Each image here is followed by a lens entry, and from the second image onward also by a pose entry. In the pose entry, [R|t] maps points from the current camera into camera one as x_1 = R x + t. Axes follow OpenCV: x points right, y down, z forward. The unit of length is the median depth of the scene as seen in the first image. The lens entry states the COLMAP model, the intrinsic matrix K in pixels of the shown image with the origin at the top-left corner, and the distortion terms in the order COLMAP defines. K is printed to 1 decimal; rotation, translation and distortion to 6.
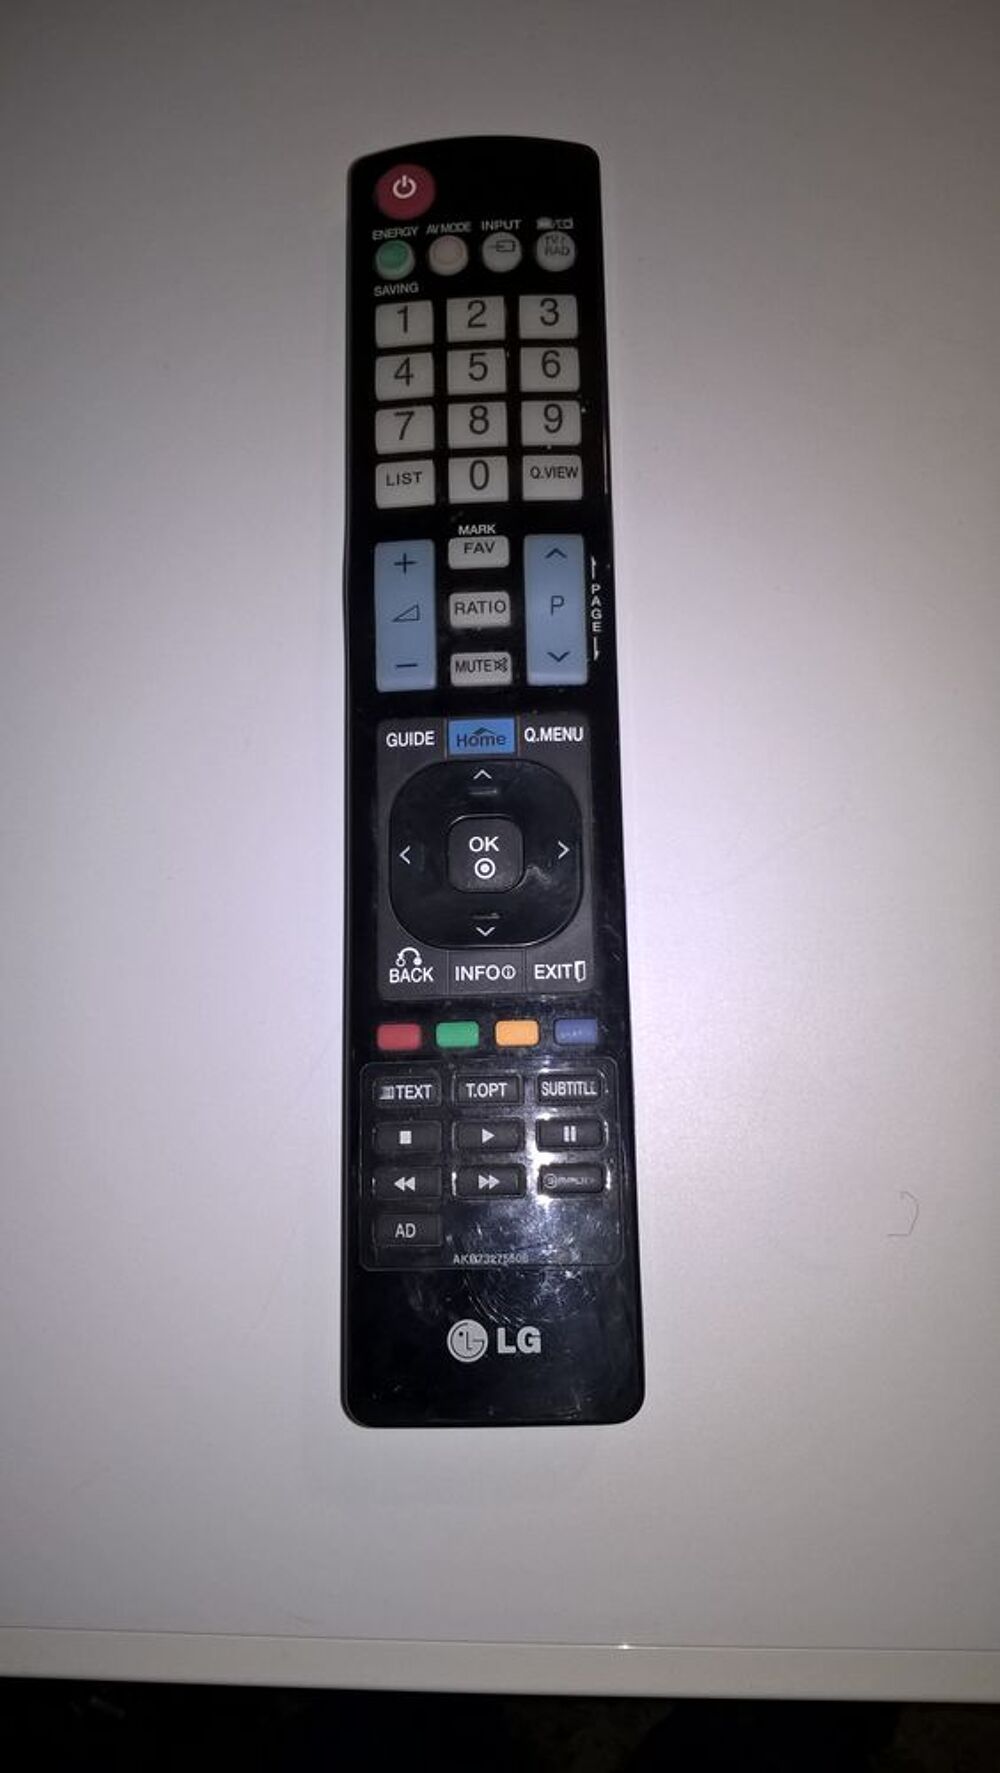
lens RADIAL K [[1531.0, 0, 500.0], [0, 1531.0, 886.5], [0, 0, 1]] dist [0.137913, -0.428710]
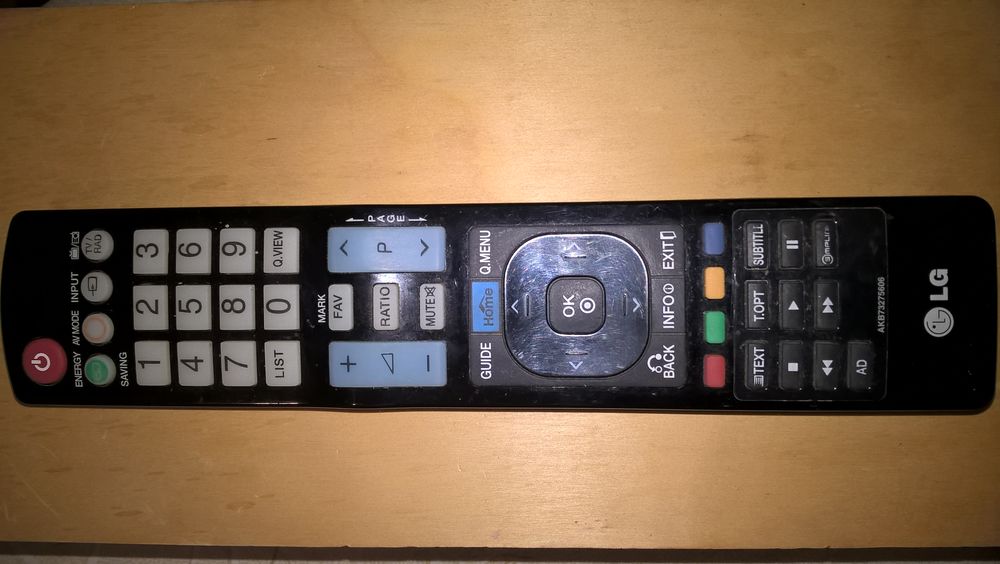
lens RADIAL K [[863.5, 0, 500.0], [0, 863.5, 282.0], [0, 0, 1]] dist [0.137913, -0.428710]
pose [[0.013680, -0.999323, 0.034150, -0.015509], [0.993015, 0.017581, 0.116670, -0.167795], [-0.117191, 0.032315, 0.992583, 0.249659]]
